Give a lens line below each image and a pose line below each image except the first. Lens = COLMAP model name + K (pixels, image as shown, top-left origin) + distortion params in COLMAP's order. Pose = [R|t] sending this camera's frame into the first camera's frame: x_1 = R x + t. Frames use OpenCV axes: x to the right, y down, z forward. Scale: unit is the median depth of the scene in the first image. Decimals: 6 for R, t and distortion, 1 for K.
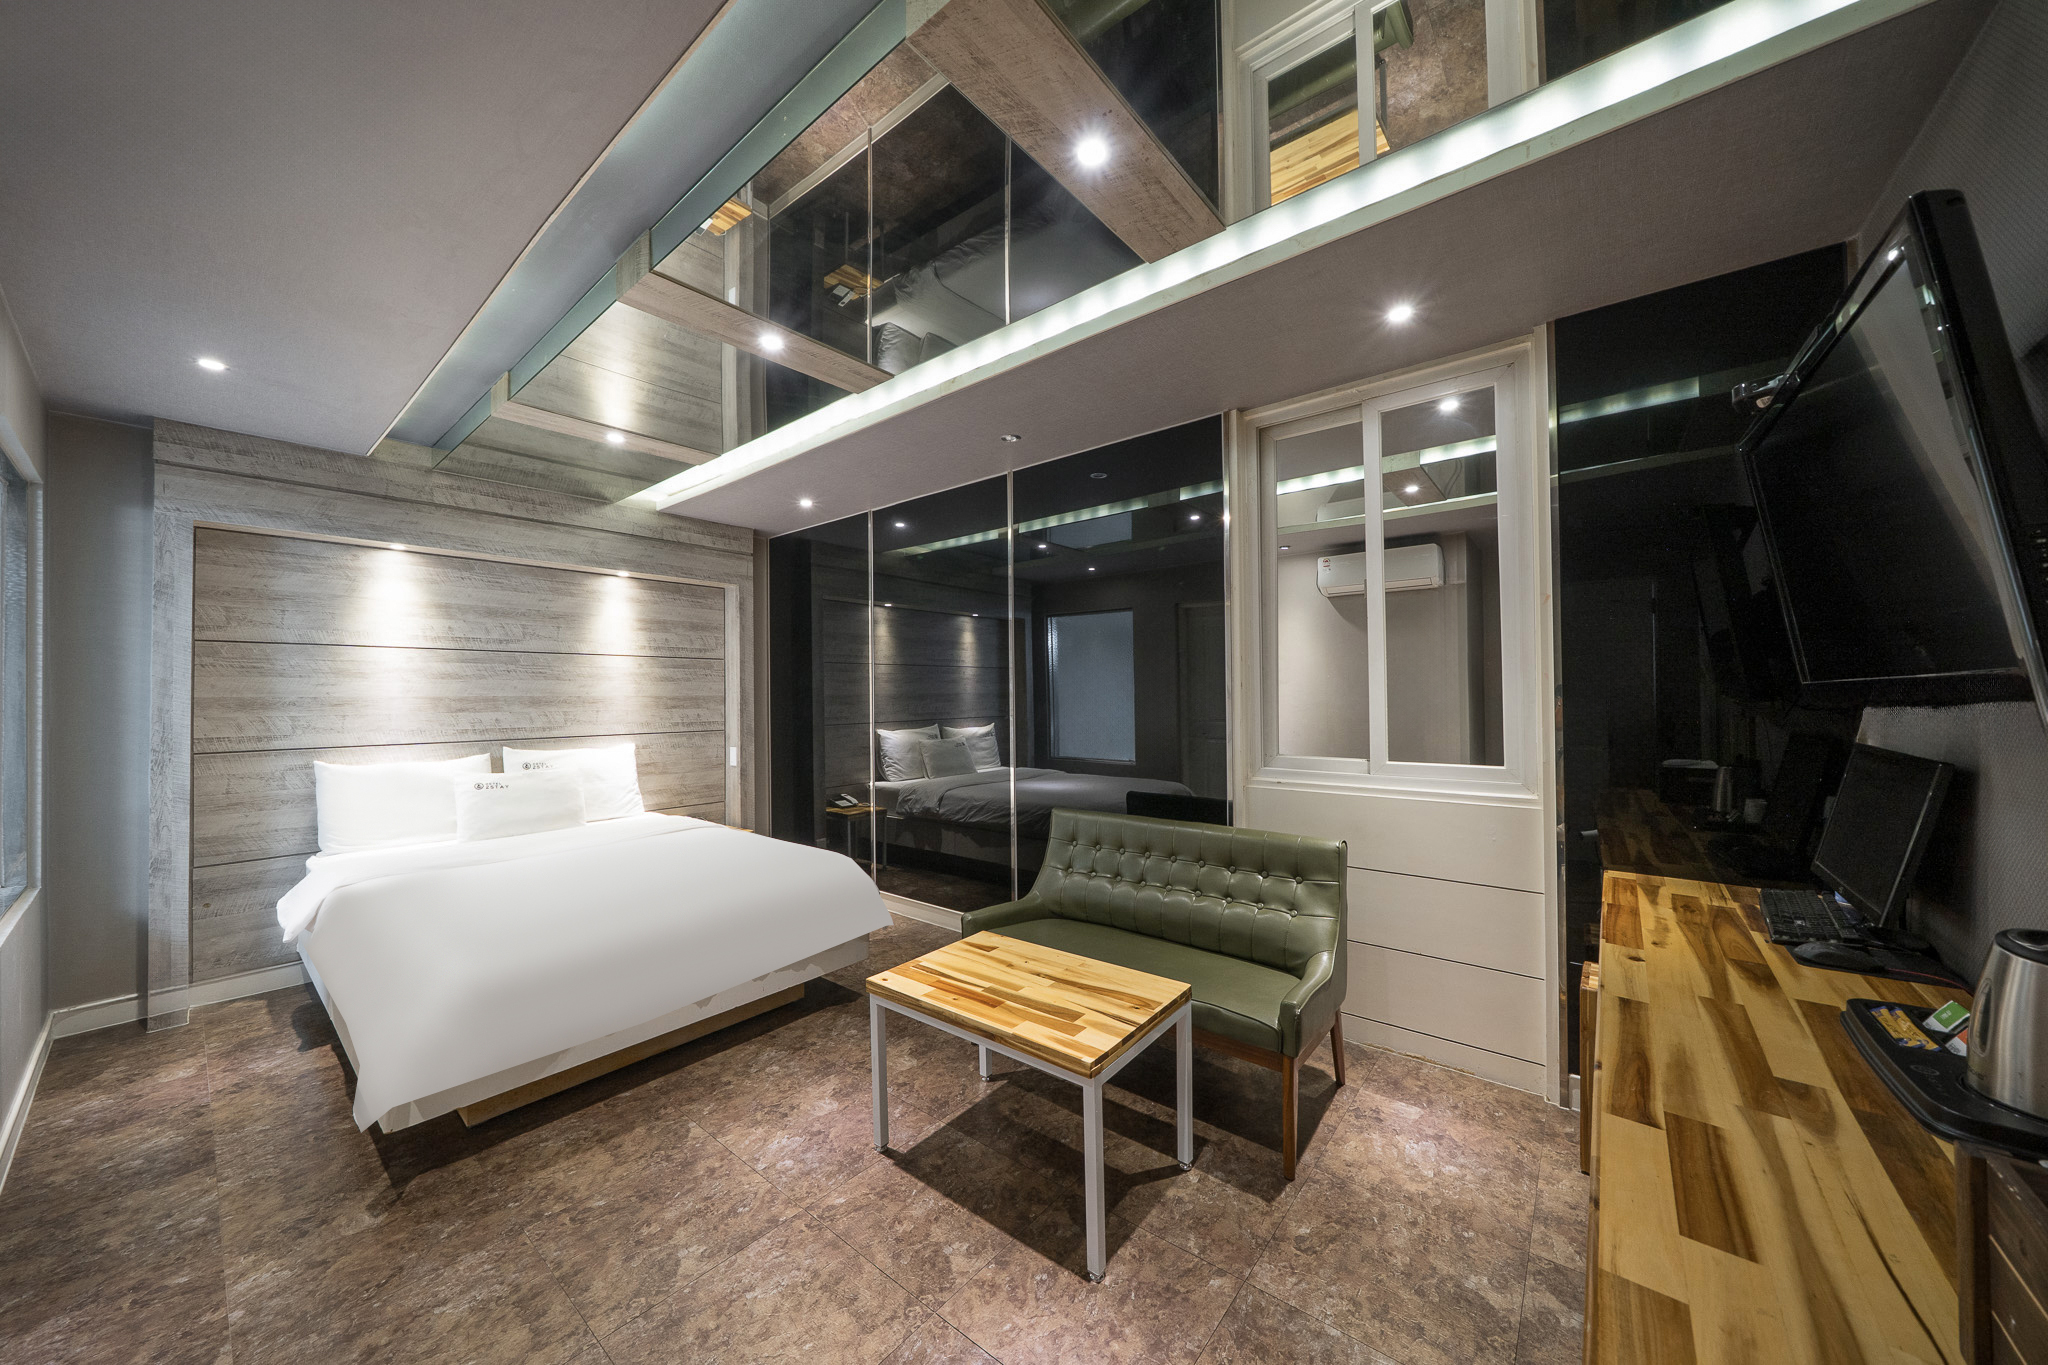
lens RADIAL K [[700.1, 0, 1012.0], [0, 700.1, 689.5], [0, 0, 1]] dist [-0.000439, -0.000013]
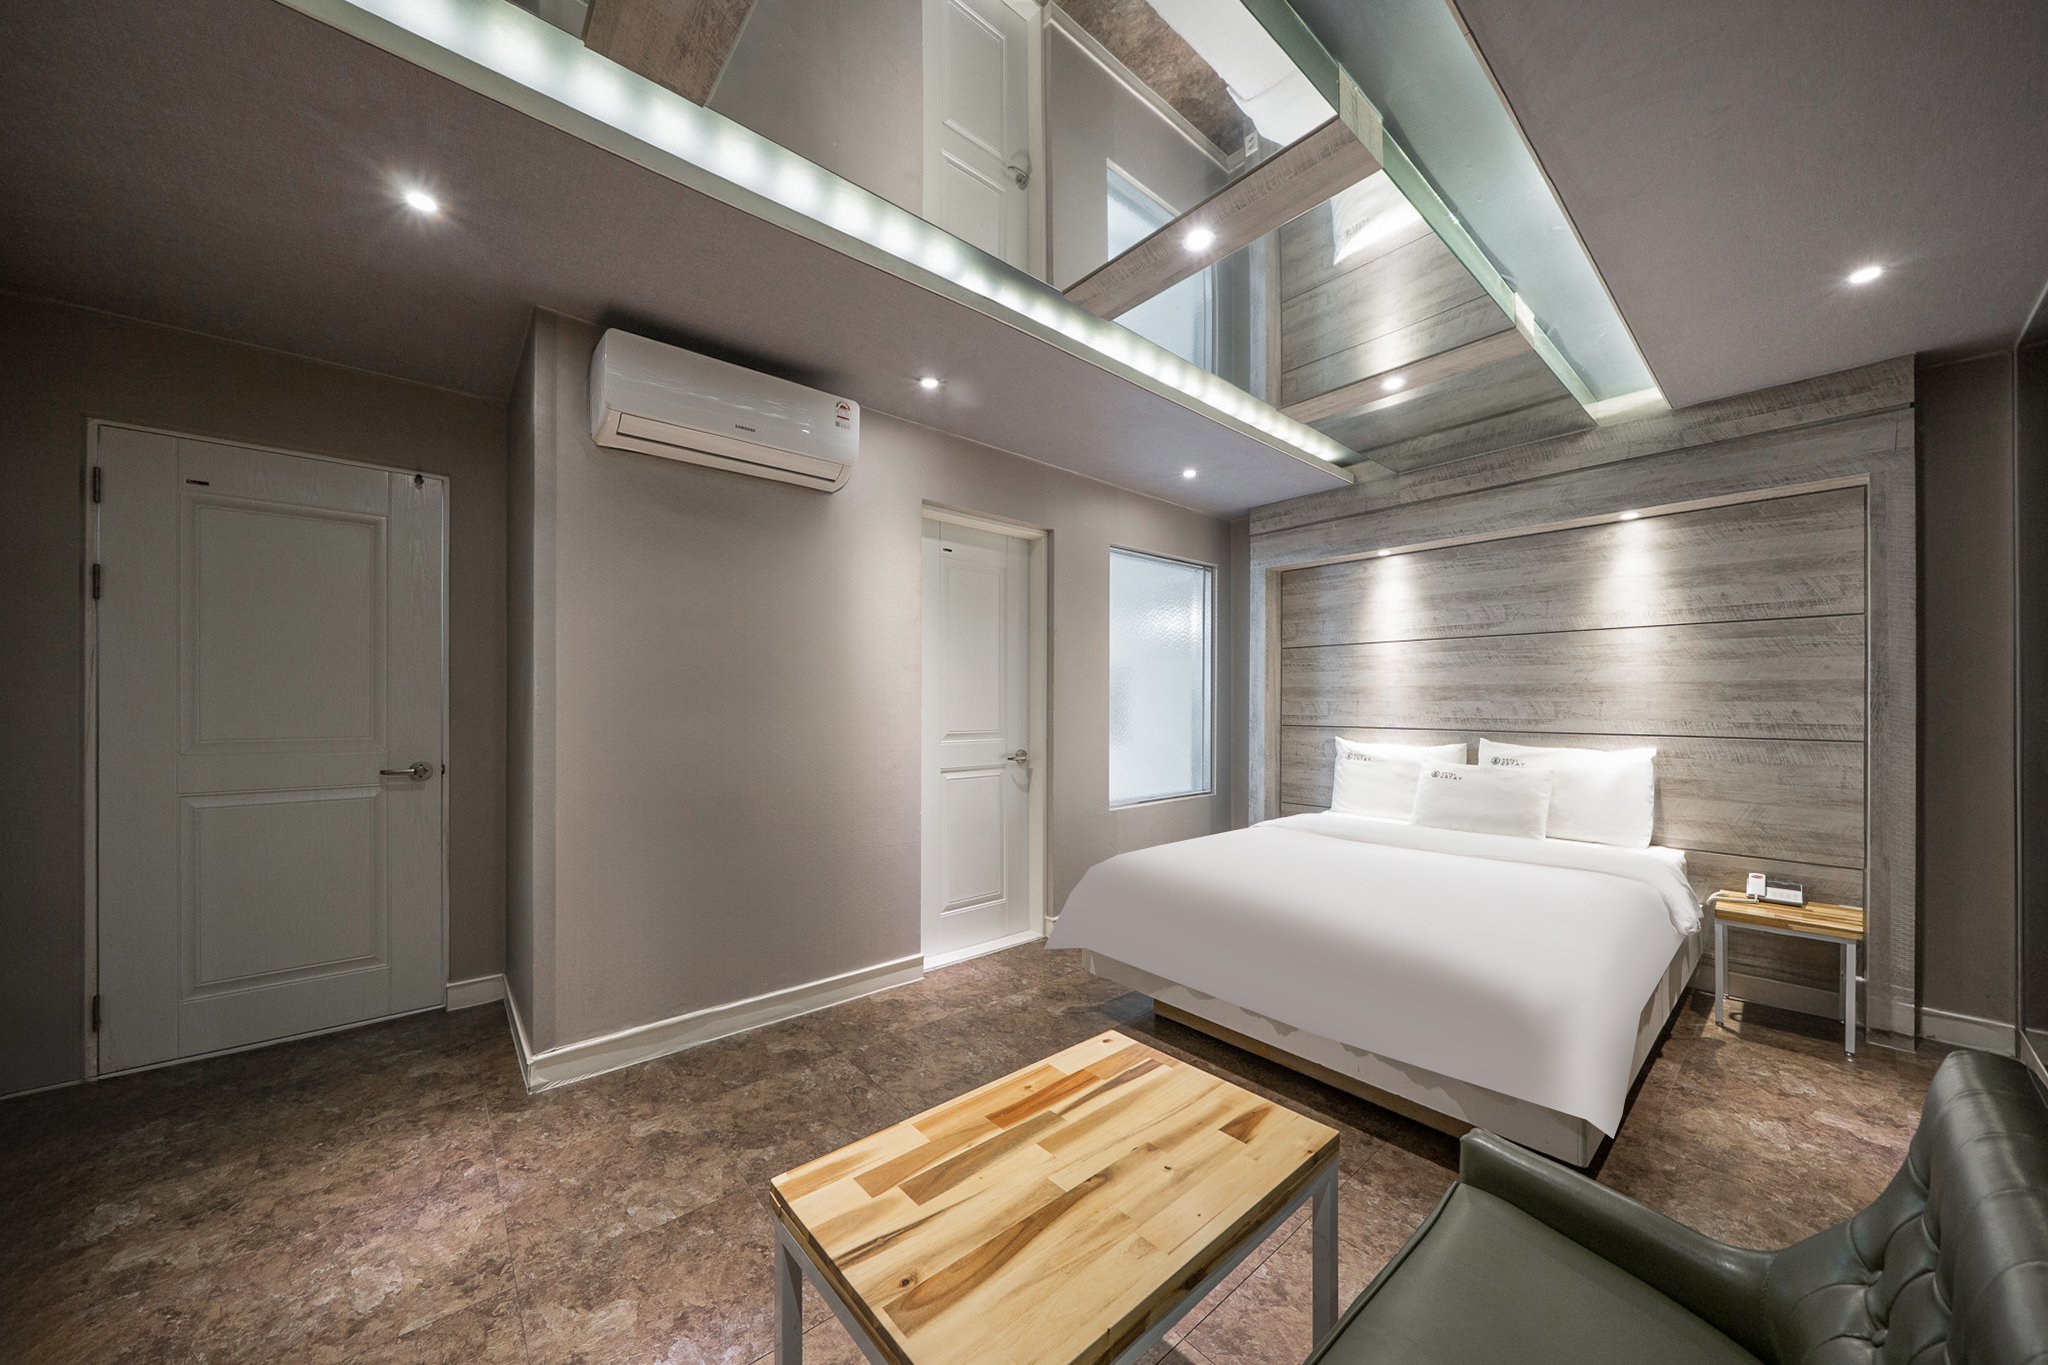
lens RADIAL K [[708.2, 0, 1032.6], [0, 708.2, 702.8], [0, 0, 1]] dist [-0.002163, -0.000121]
pose [[-0.153070, 0.006270, -0.988196, 0.315955], [0.006539, 0.999964, 0.005332, 0.026448], [0.988194, -0.005645, -0.153105, 0.570186]]
